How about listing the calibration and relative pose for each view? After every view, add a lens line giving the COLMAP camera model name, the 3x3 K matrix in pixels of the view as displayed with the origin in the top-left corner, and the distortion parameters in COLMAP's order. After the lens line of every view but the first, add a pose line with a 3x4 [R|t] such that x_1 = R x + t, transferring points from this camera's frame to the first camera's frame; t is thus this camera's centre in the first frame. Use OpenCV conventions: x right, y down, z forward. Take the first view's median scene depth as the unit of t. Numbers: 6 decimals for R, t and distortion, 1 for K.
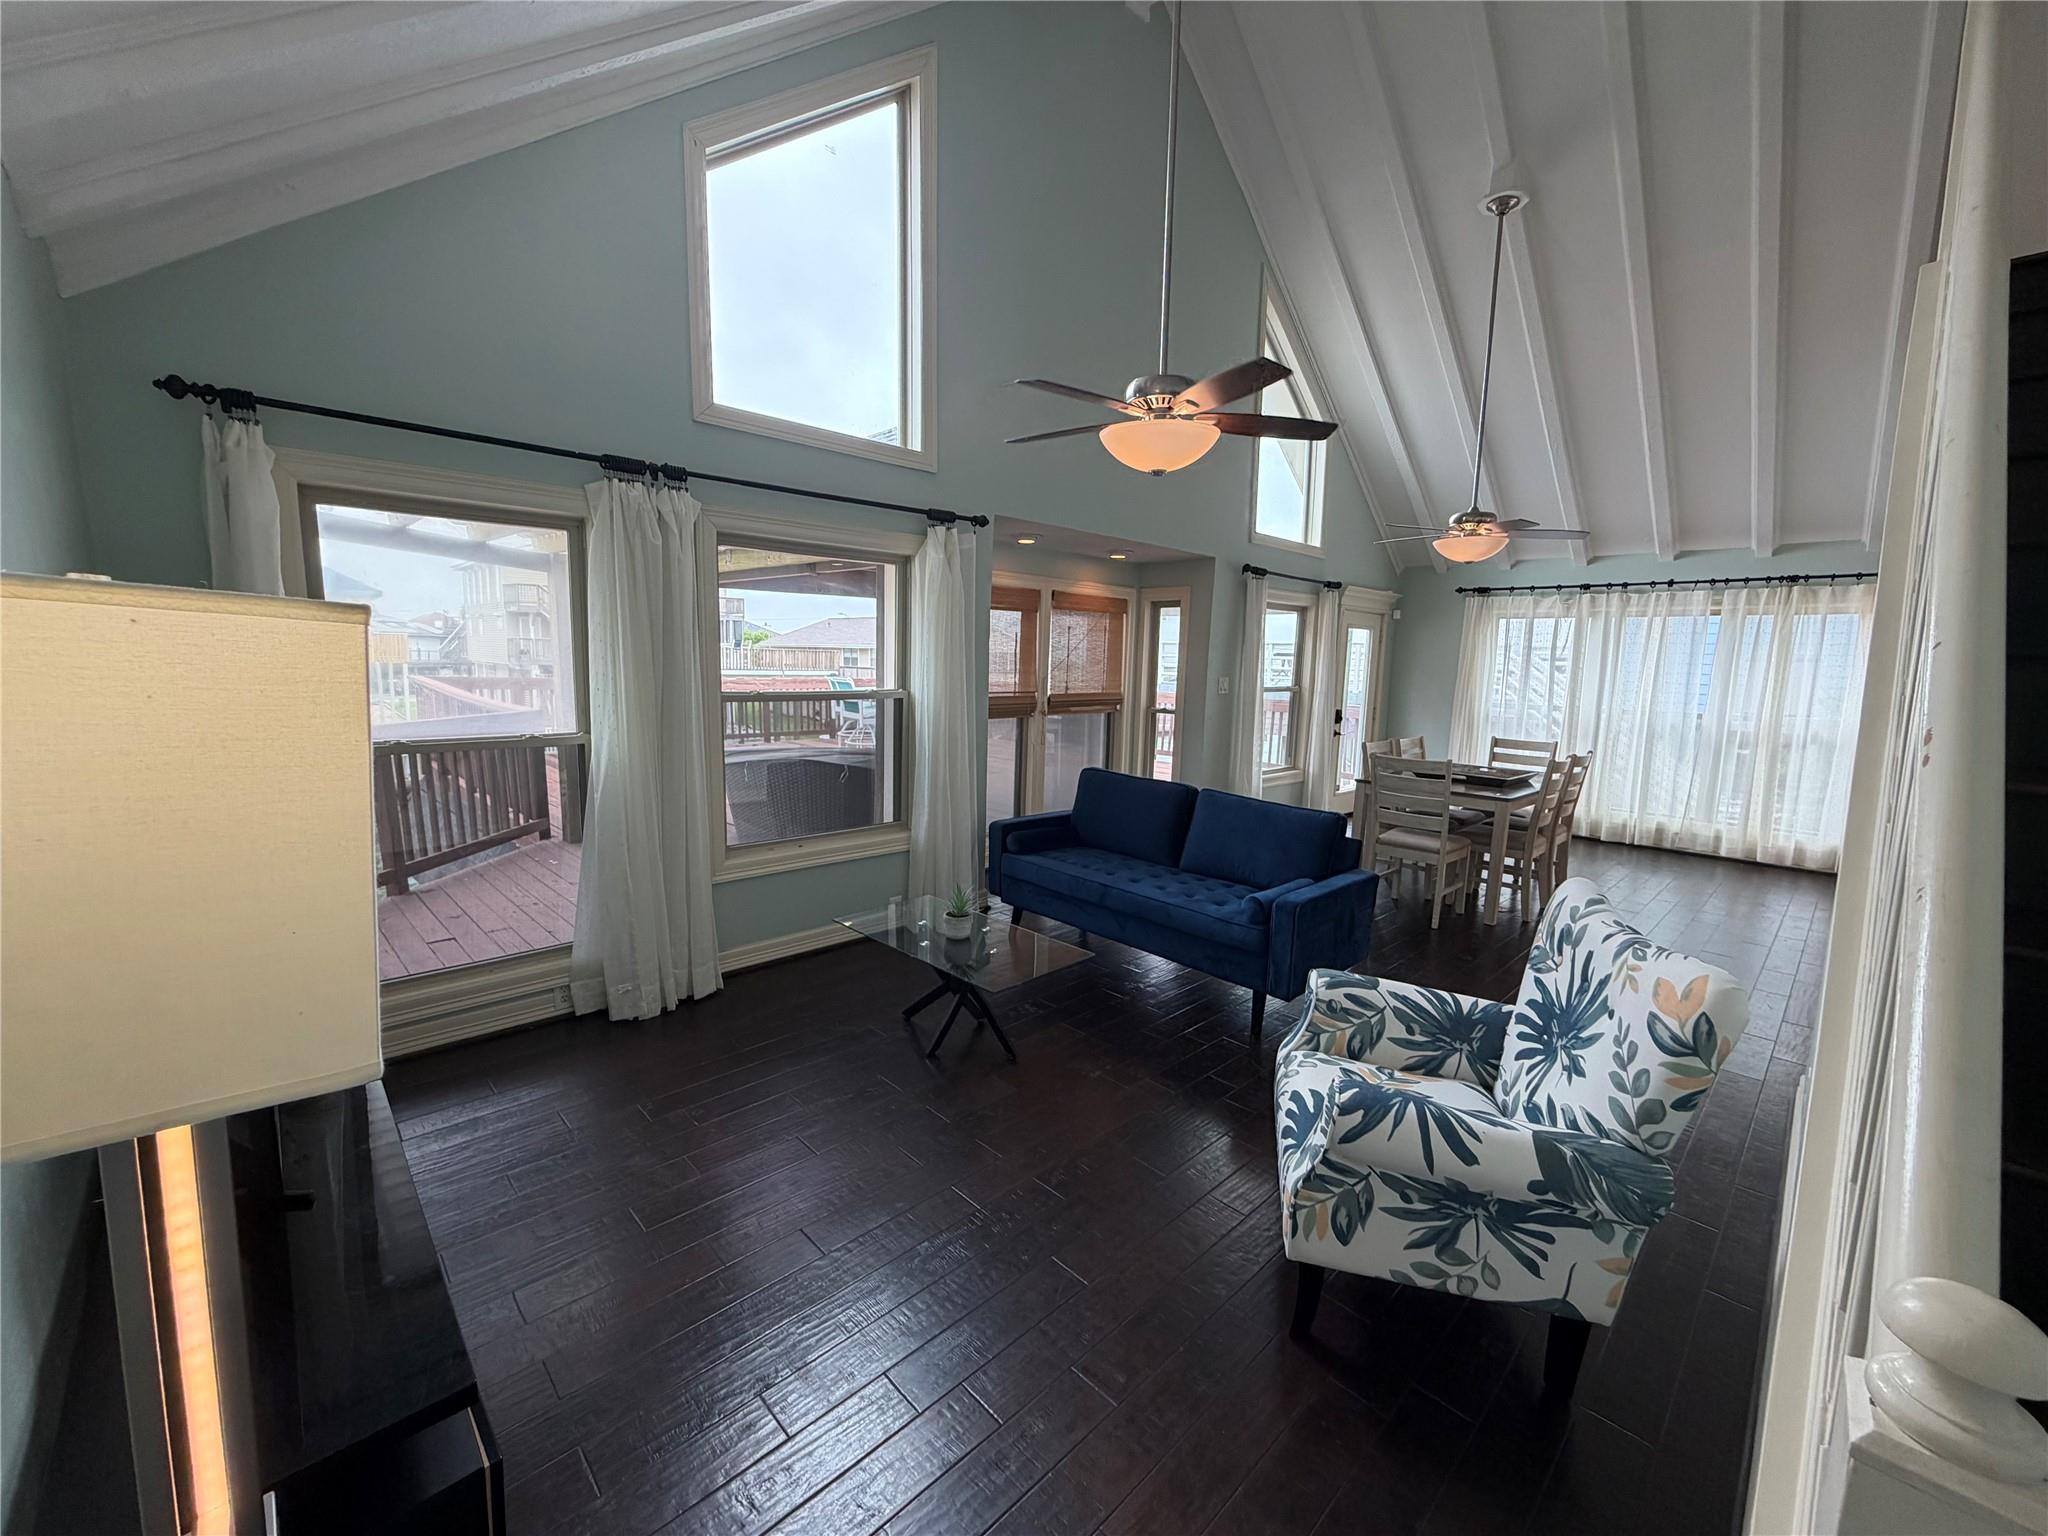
lens RADIAL K [[819.1, 0, 1024.0], [0, 819.1, 768.0], [0, 0, 1]] dist [0.001116, 0.000112]
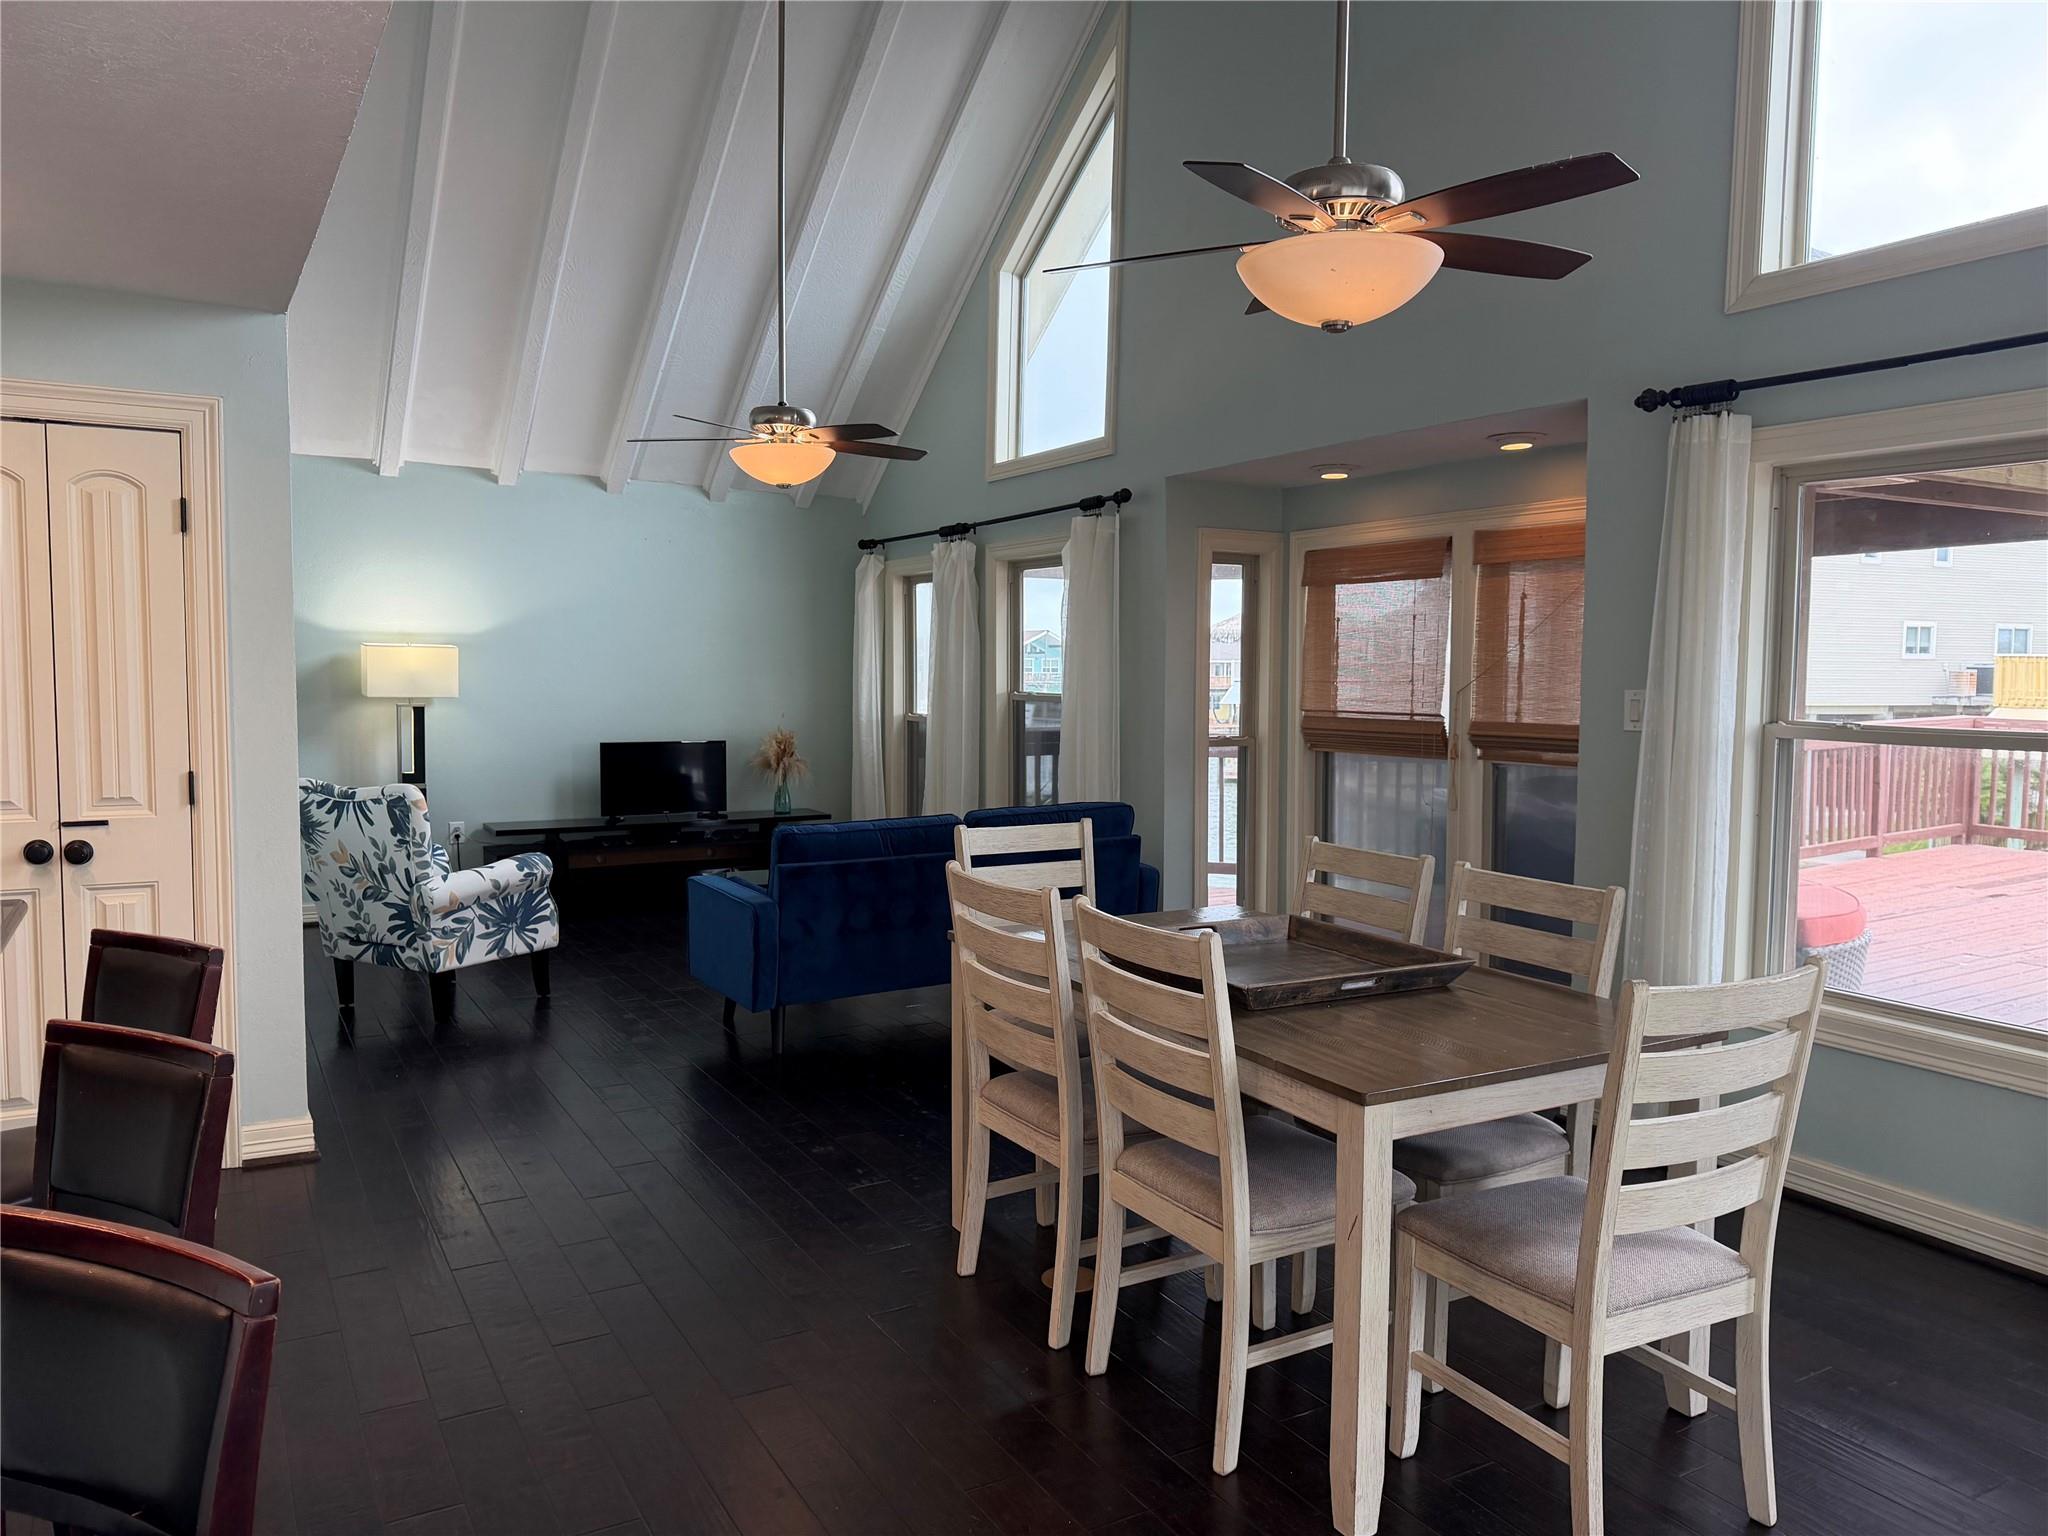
lens RADIAL K [[1445.6, 0, 1032.4], [0, 1445.6, 761.3], [0, 0, 1]] dist [0.140110, -0.246294]
pose [[-0.244258, 0.048503, -0.968497, 1.481940], [-0.129949, 0.988103, 0.082259, -0.149311], [0.960964, 0.145948, -0.235049, 1.354833]]
